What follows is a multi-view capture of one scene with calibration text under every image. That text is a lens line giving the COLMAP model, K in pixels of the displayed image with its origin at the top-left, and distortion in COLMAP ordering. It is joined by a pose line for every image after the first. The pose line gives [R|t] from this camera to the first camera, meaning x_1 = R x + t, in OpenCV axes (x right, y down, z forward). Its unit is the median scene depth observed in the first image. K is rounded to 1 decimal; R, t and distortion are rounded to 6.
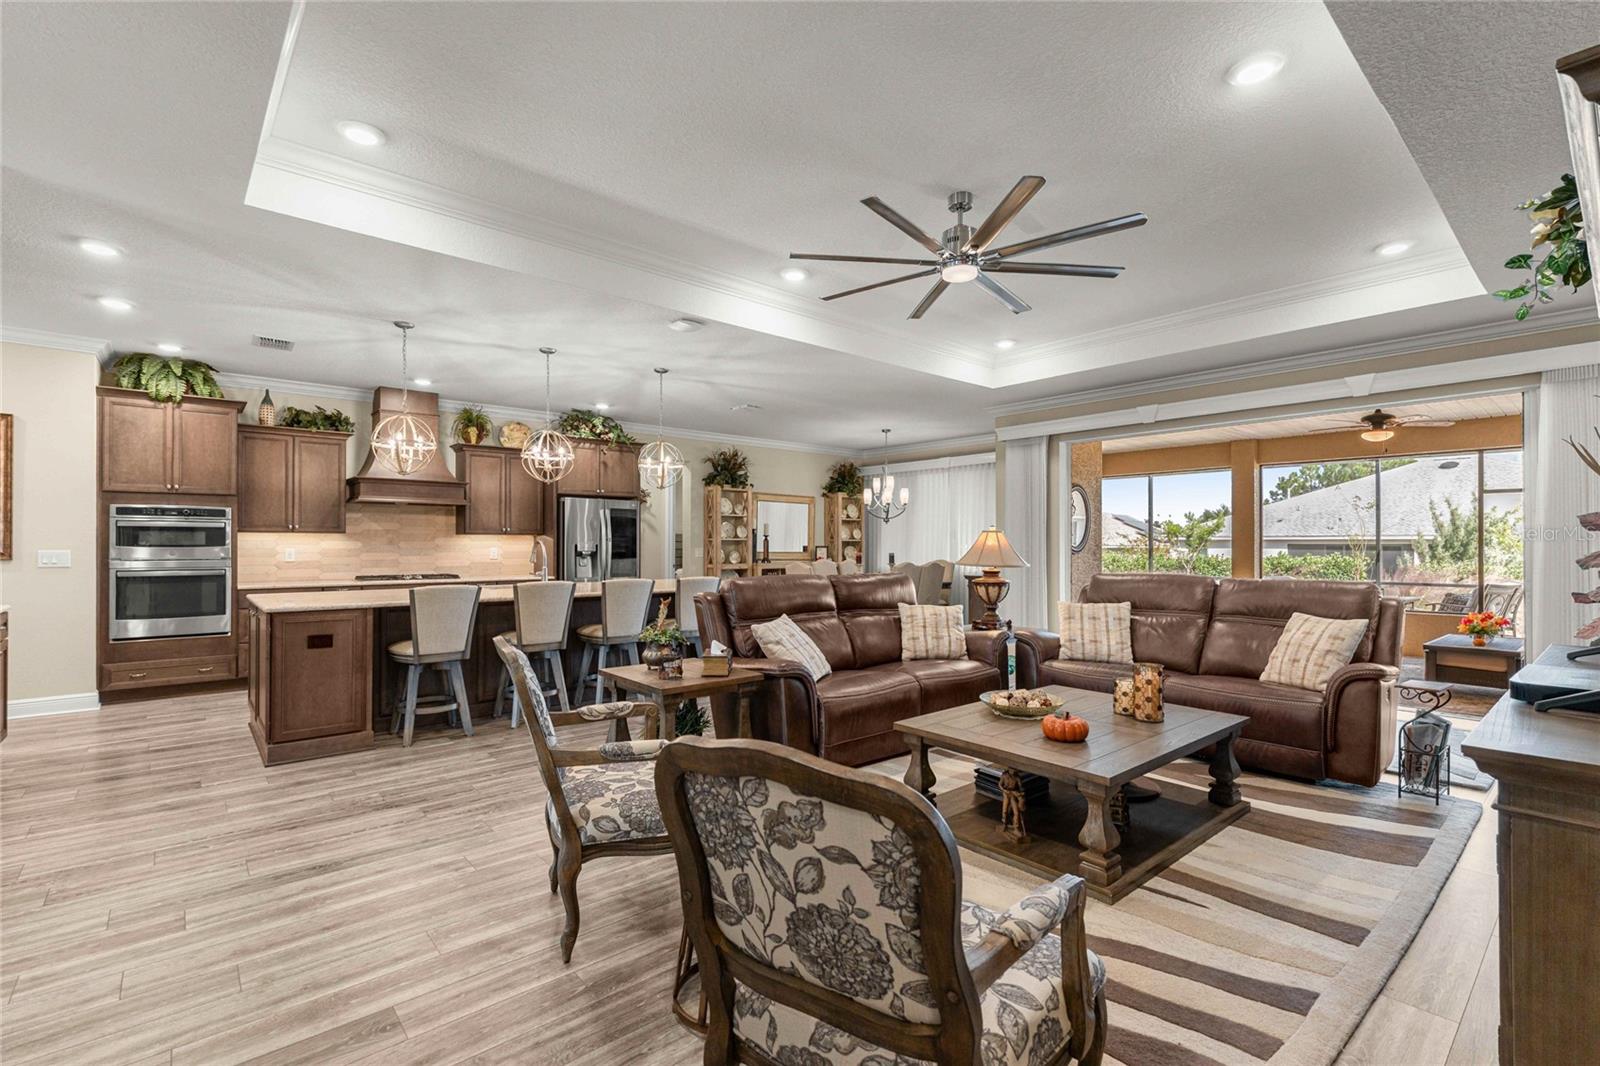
lens RADIAL K [[724.0, 0, 808.4], [0, 724.0, 540.6], [0, 0, 1]] dist [0.002027, -0.000436]
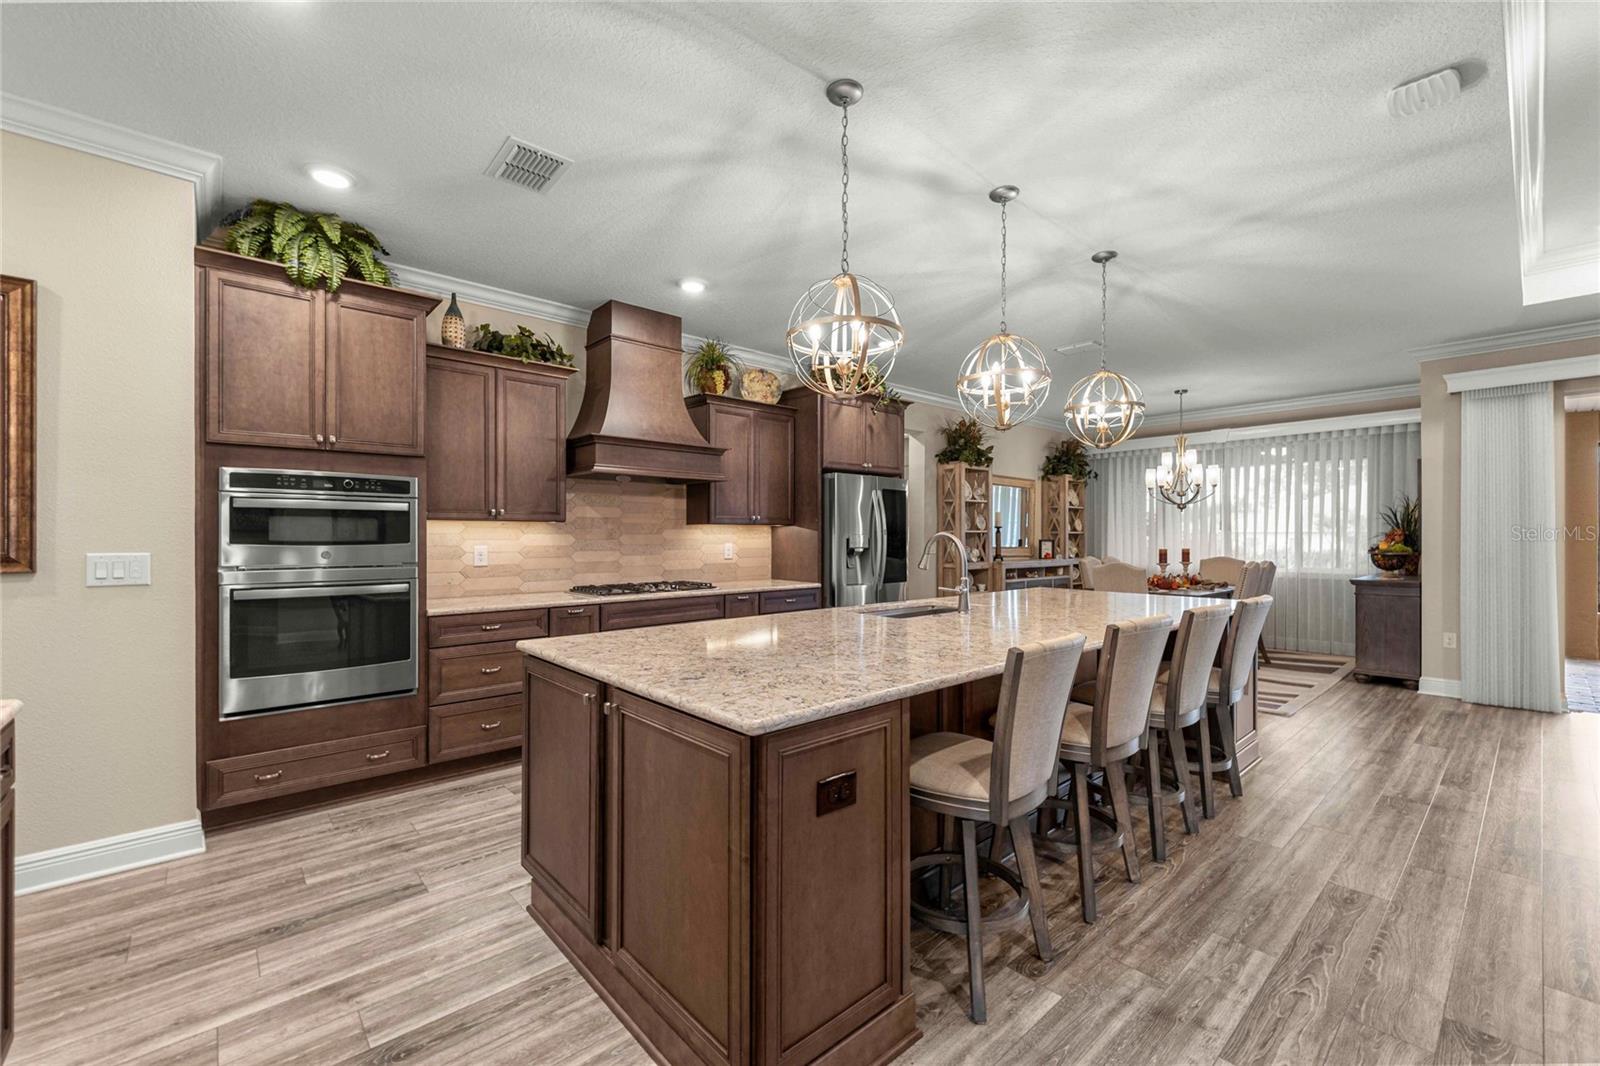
lens RADIAL K [[658.2, 0, 802.3], [0, 658.2, 535.0], [0, 0, 1]] dist [0.022799, -0.011518]
pose [[0.999939, -0.001757, 0.010945, -0.442540], [0.001739, 0.999997, 0.001717, 0.000777], [-0.010948, -0.001698, 0.999939, 0.412584]]
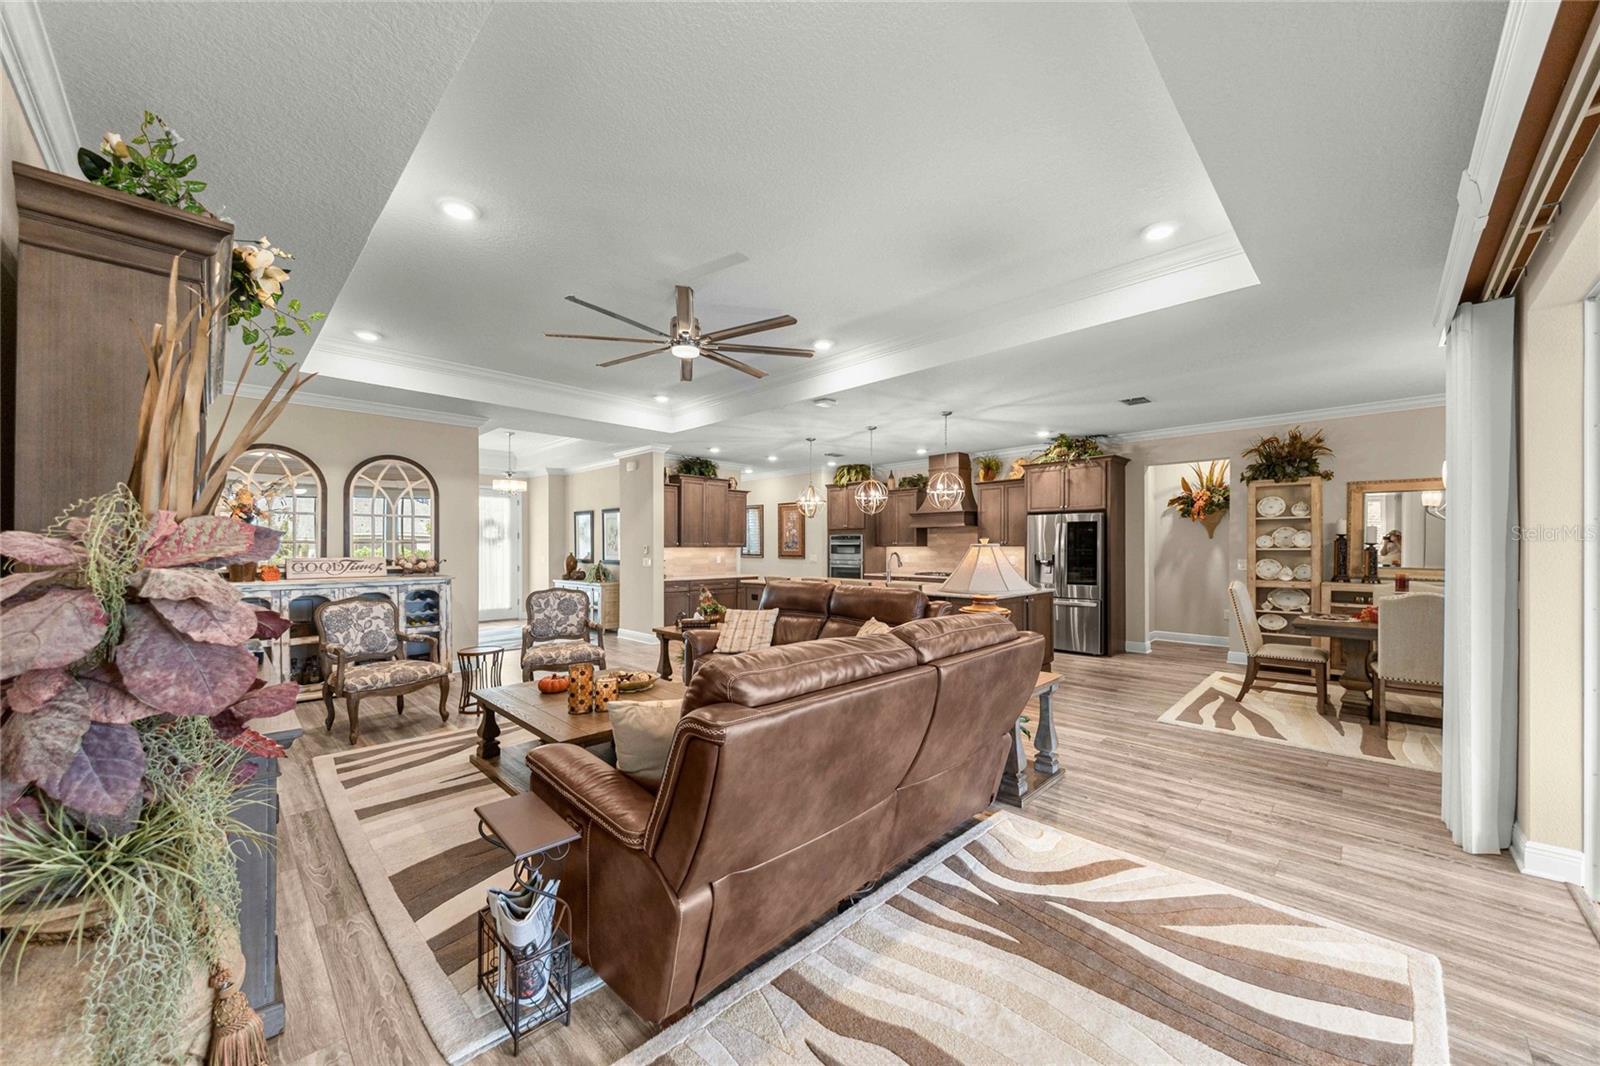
lens RADIAL K [[582.3, 0, 798.6], [0, 582.3, 549.1], [0, 0, 1]] dist [0.009580, 0.000007]
pose [[0.067888, 0.001360, -0.997692, 0.723378], [0.006652, 0.999976, 0.001816, -0.009089], [0.997671, -0.006760, 0.067878, 0.646478]]
